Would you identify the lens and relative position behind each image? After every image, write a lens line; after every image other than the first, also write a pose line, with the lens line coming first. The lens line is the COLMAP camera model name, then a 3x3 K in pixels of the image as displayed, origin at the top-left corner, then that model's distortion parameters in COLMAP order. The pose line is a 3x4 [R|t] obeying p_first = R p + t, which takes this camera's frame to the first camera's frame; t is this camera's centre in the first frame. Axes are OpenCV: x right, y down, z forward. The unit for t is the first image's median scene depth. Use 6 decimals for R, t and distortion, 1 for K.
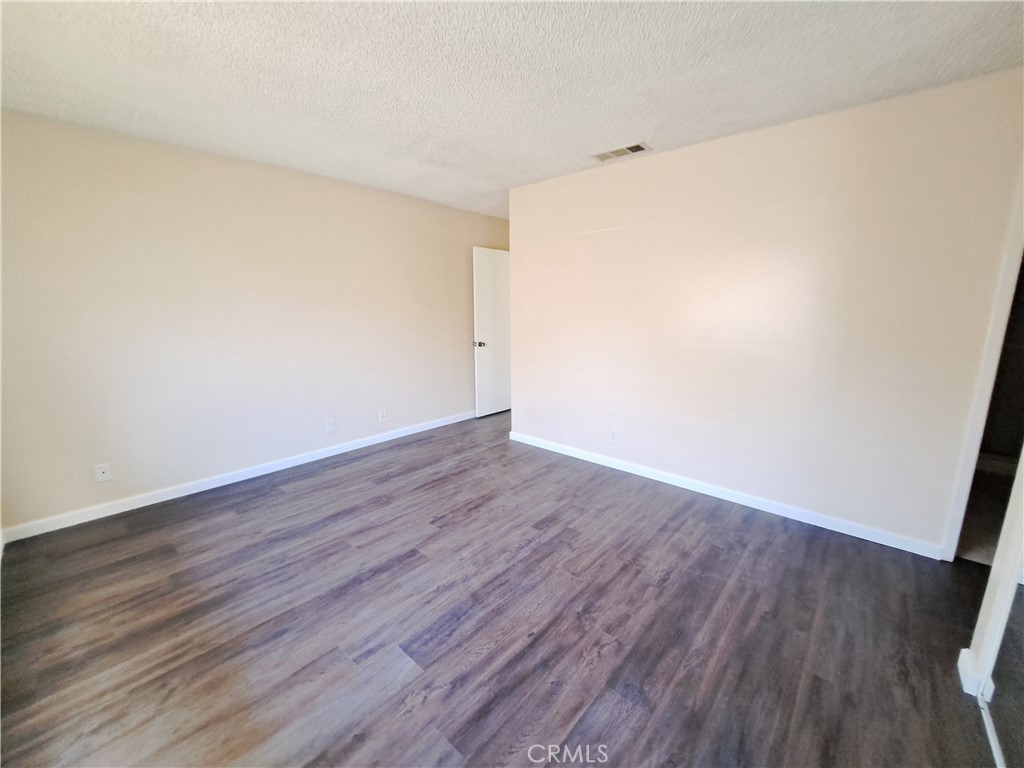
lens RADIAL K [[406.9, 0, 512.1], [0, 406.9, 383.7], [0, 0, 1]] dist [-0.023661, 0.001454]
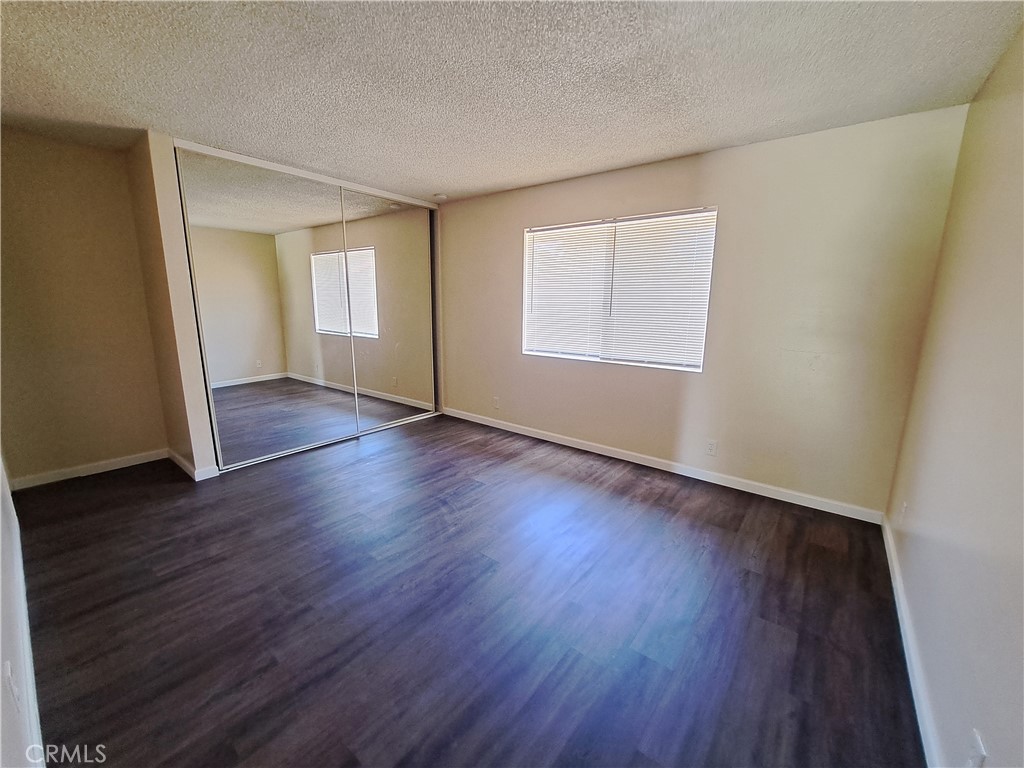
lens RADIAL K [[406.9, 0, 511.8], [0, 406.9, 384.0], [0, 0, 1]] dist [-0.023661, 0.001454]
pose [[-0.998222, -0.007605, -0.059111, -0.264860], [-0.029074, 0.927941, 0.371592, -0.449344], [0.052026, 0.372651, -0.926512, 2.399688]]
